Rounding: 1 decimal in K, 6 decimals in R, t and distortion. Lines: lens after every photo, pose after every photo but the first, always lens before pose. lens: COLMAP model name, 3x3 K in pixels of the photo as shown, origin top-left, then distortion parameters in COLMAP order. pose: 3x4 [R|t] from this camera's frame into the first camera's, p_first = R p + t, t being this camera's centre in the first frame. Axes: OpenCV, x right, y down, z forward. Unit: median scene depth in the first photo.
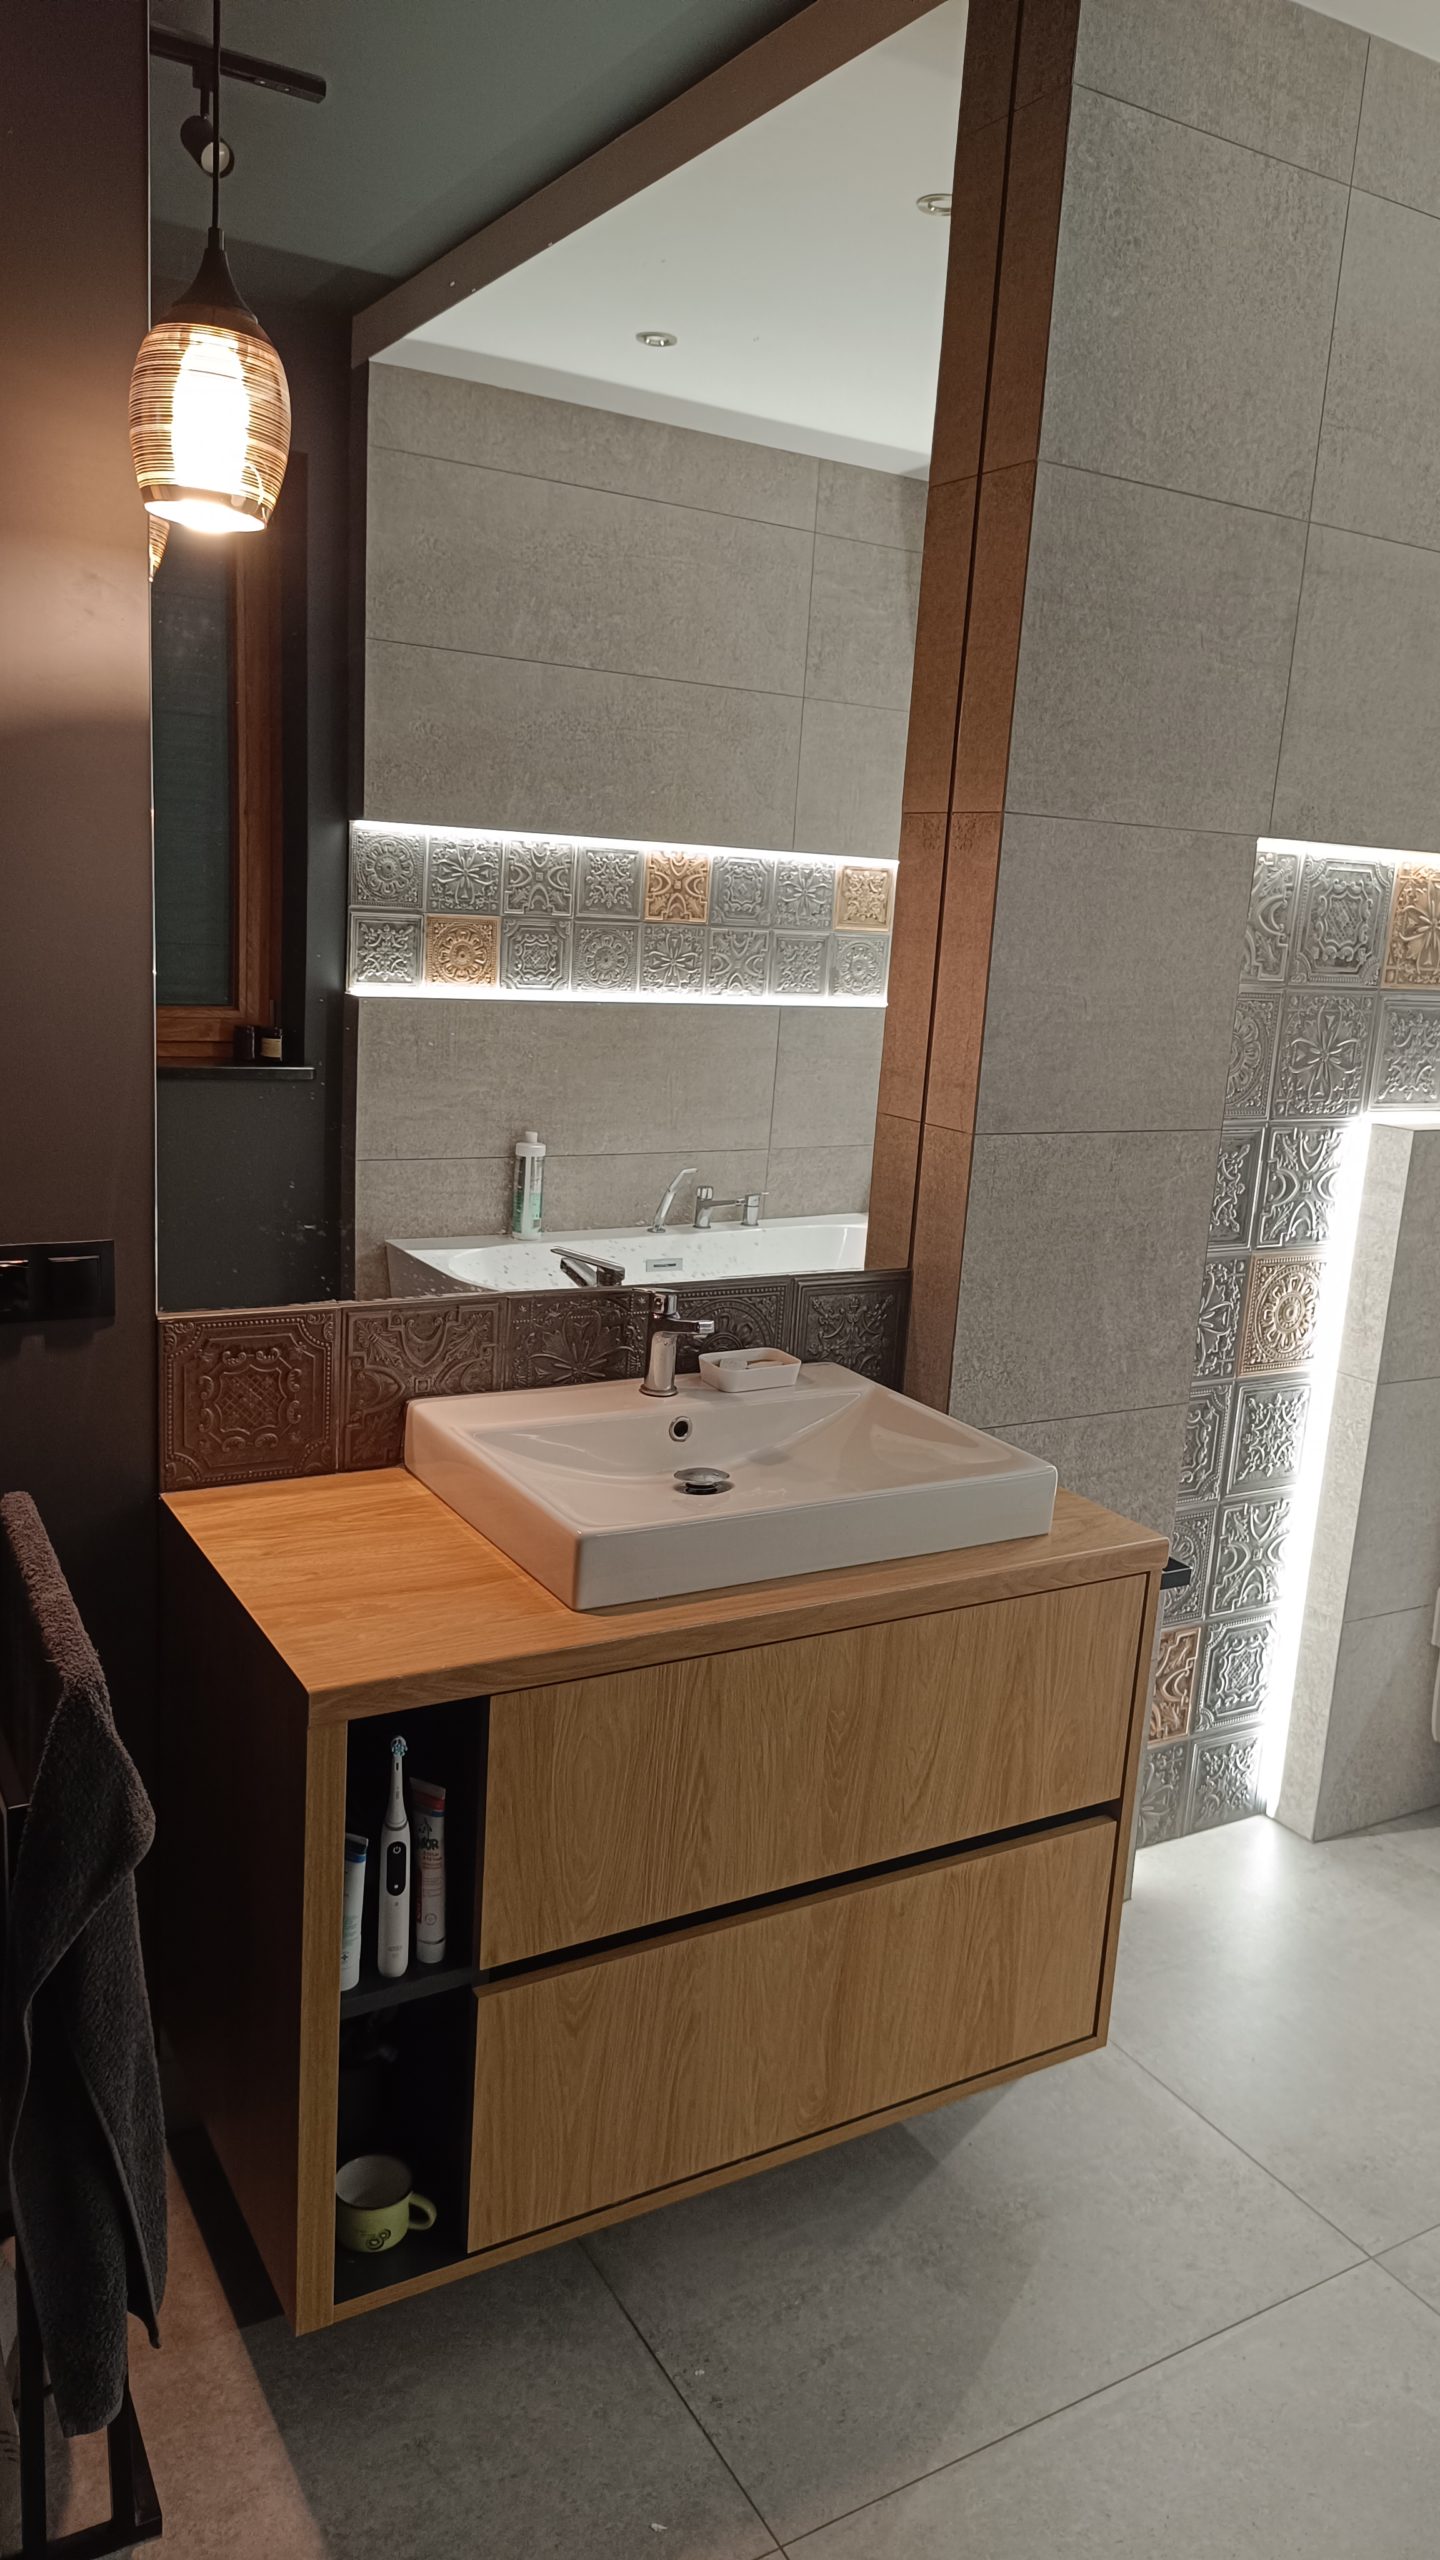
lens RADIAL K [[1731.4, 0, 728.0], [0, 1731.4, 1268.8], [0, 0, 1]] dist [0.056528, -0.083437]
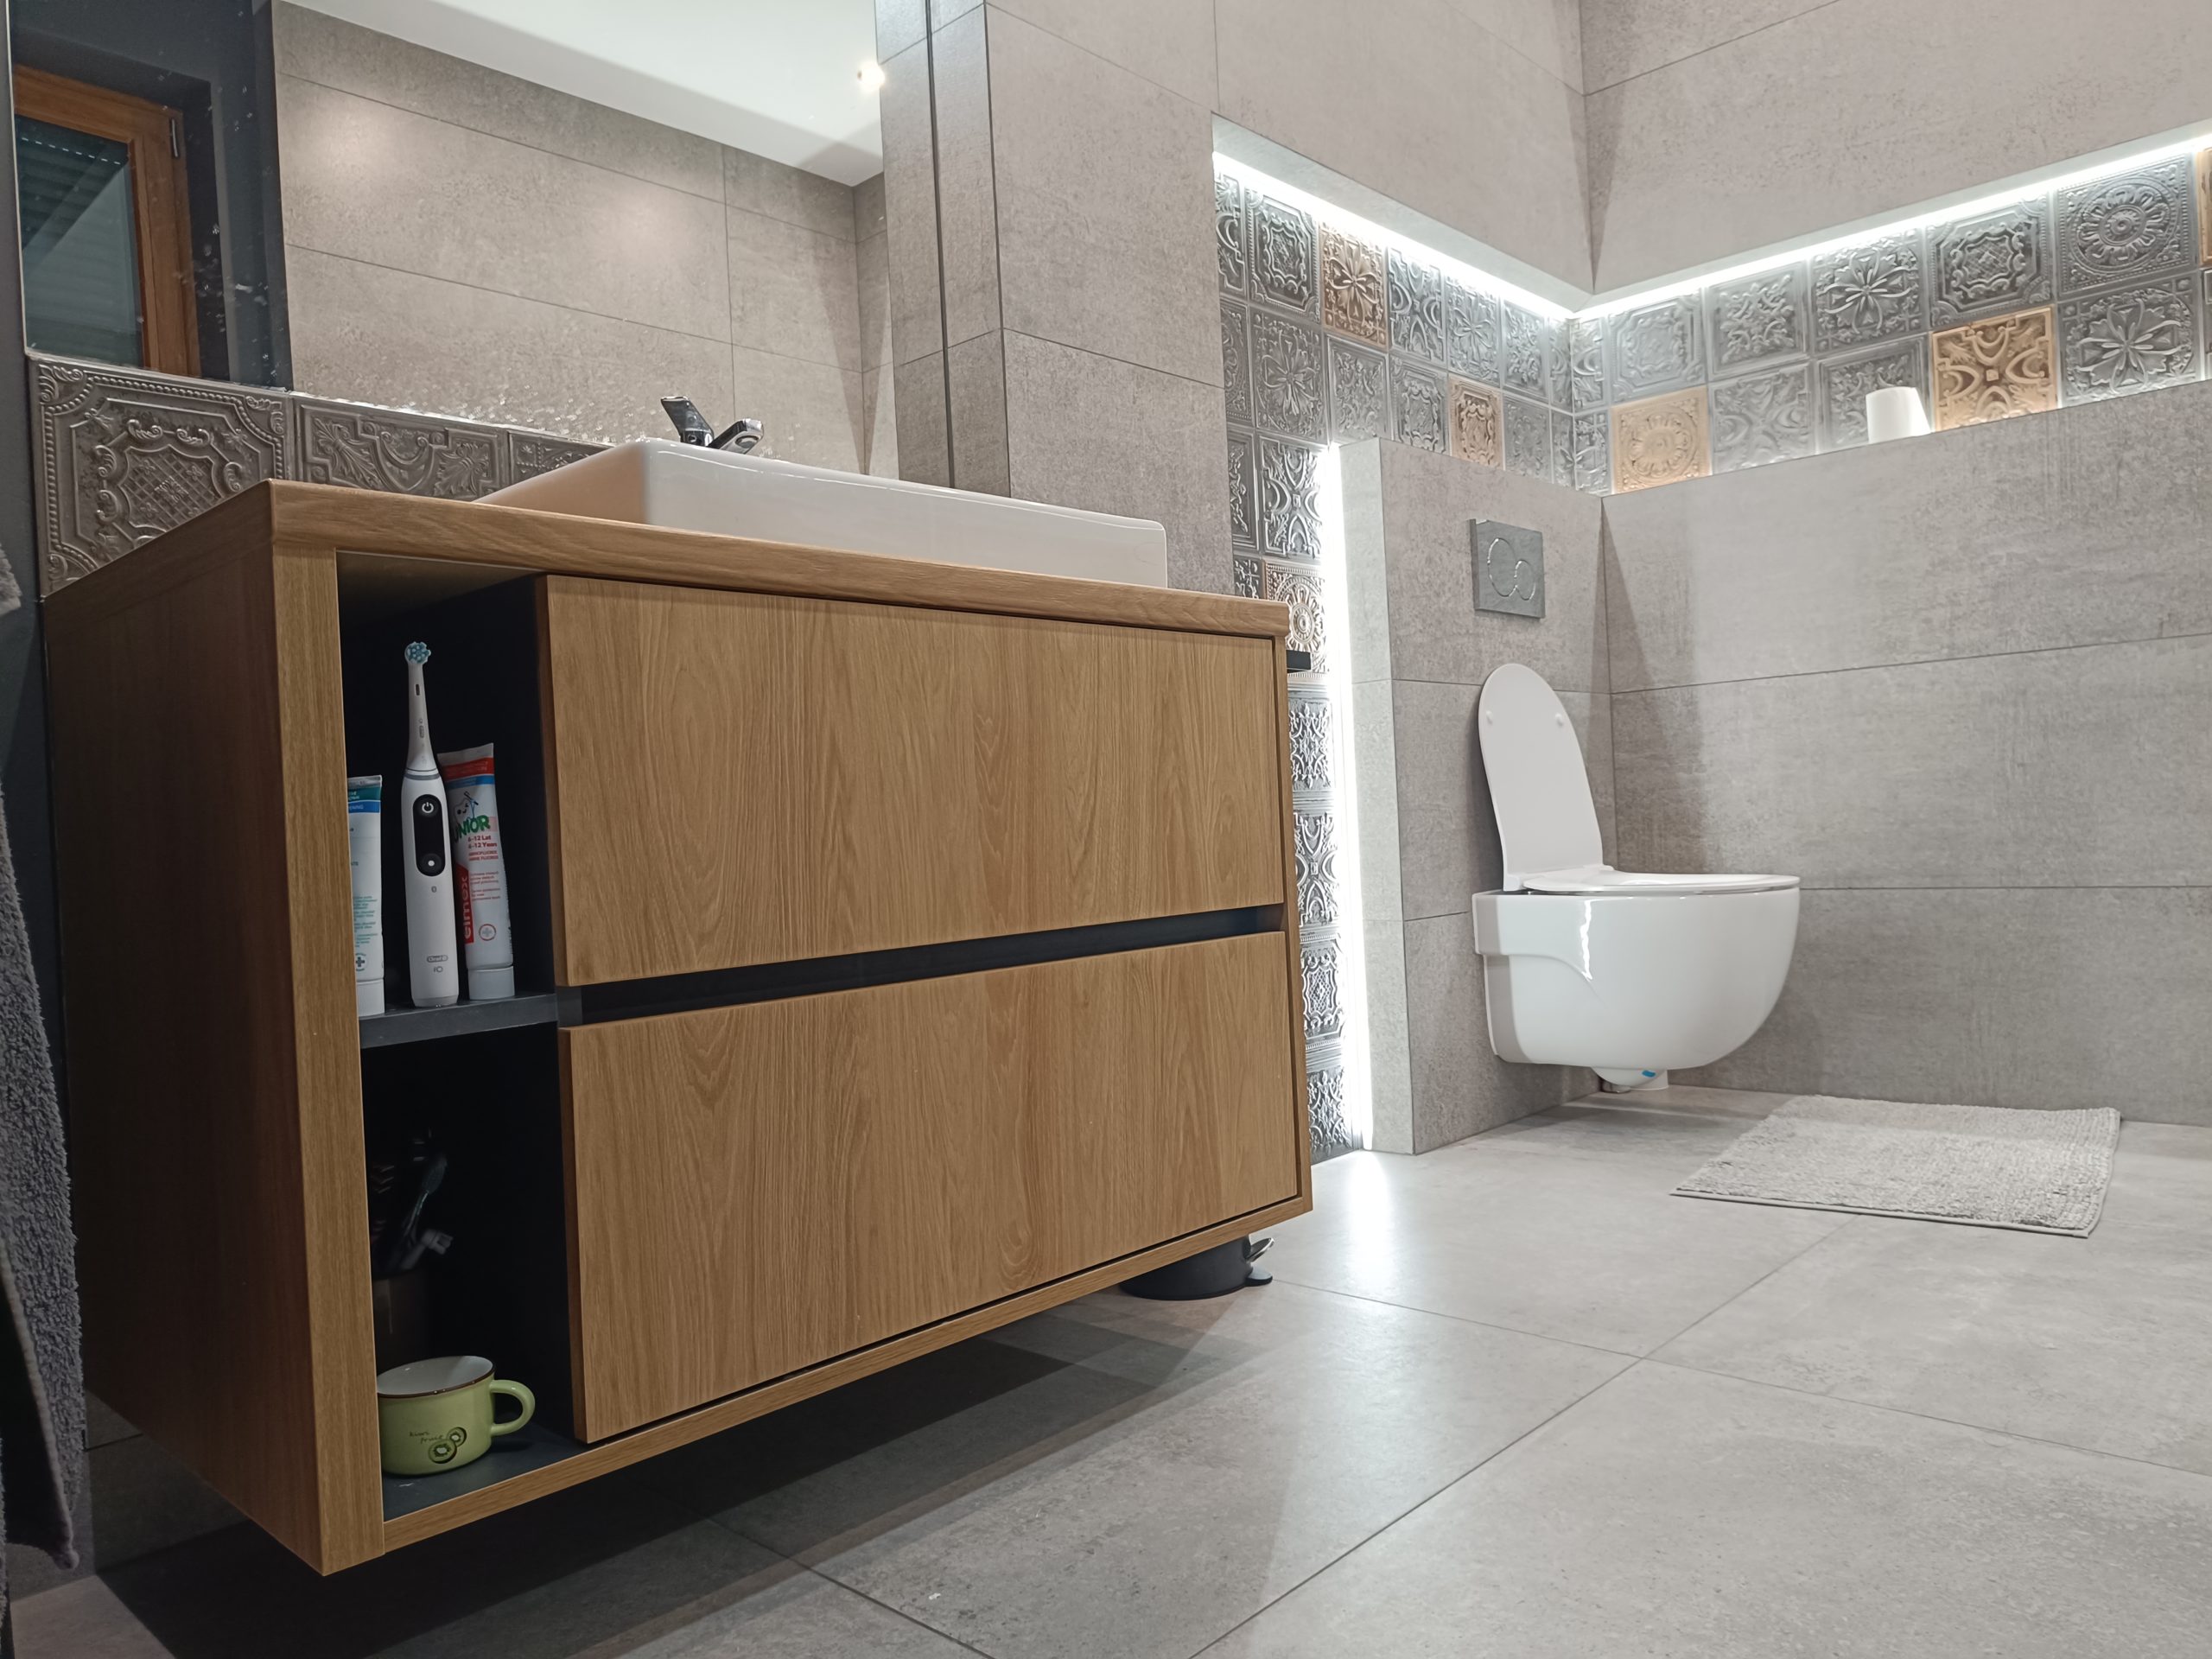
lens RADIAL K [[1507.2, 0, 1102.1], [0, 1507.2, 837.8], [0, 0, 1]] dist [0.037373, -0.068610]
pose [[0.953326, -0.110944, 0.280823, -0.085581], [0.165671, 0.969745, -0.179299, 0.416067], [-0.252435, 0.217454, 0.942863, 0.291432]]
